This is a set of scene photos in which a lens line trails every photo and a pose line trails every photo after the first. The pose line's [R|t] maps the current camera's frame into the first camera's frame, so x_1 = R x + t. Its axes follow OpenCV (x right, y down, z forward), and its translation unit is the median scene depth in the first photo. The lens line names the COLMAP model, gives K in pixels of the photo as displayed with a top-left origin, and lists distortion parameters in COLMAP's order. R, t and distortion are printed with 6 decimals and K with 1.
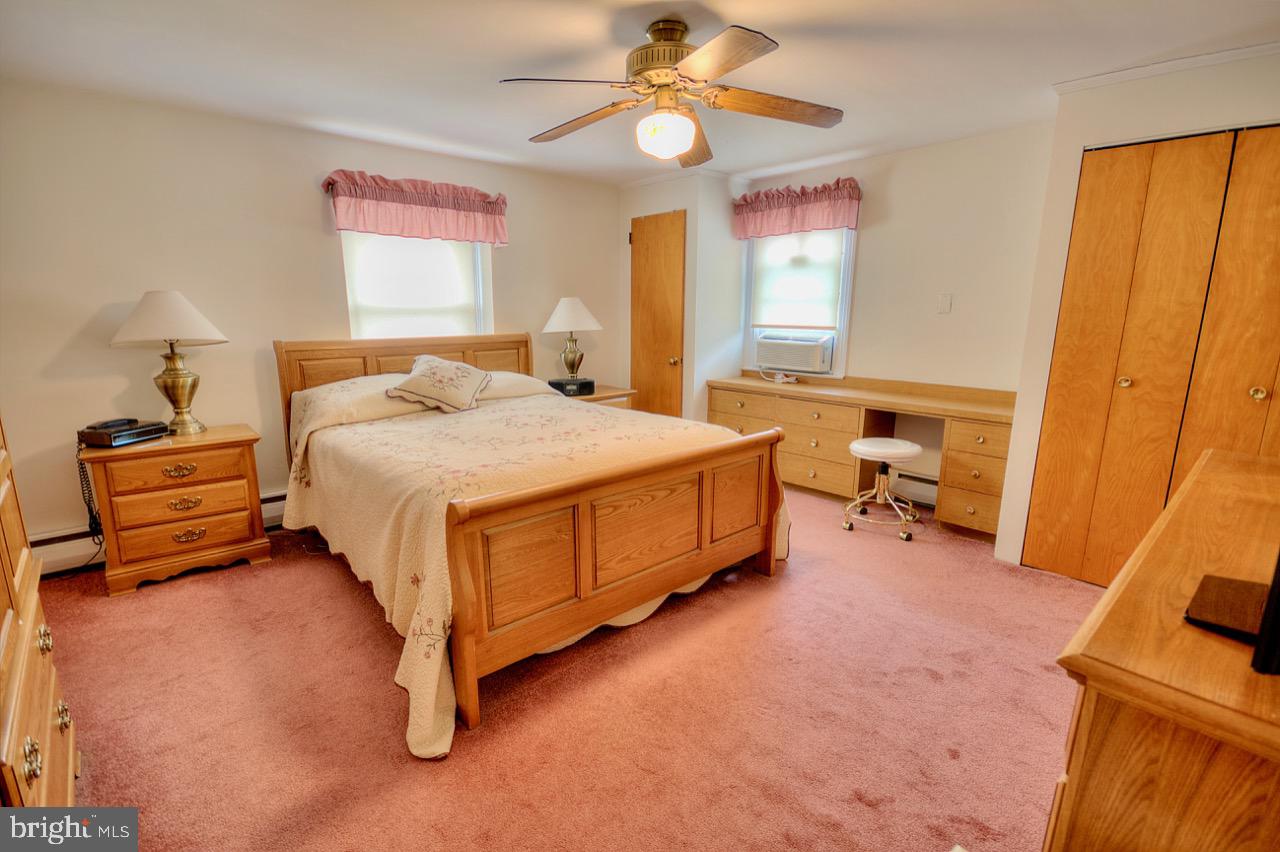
lens RADIAL K [[588.2, 0, 636.6], [0, 588.2, 430.1], [0, 0, 1]] dist [0.000341, -0.004039]
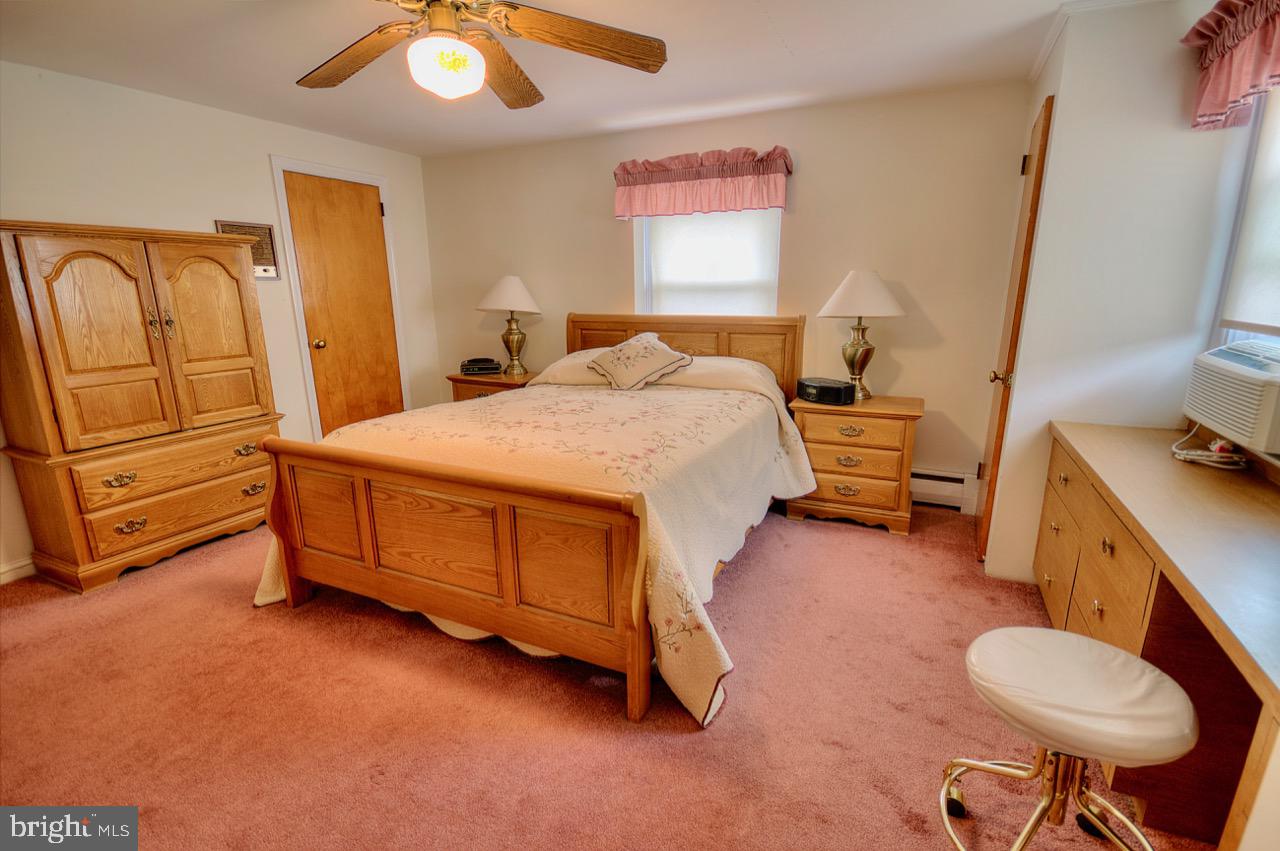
lens RADIAL K [[588.2, 0, 640.8], [0, 588.2, 428.4], [0, 0, 1]] dist [0.000341, -0.004039]
pose [[0.382055, 0.213747, -0.899081, 0.701910], [-0.178613, 0.971619, 0.155093, -0.145708], [0.906714, 0.101334, 0.409390, 0.699419]]
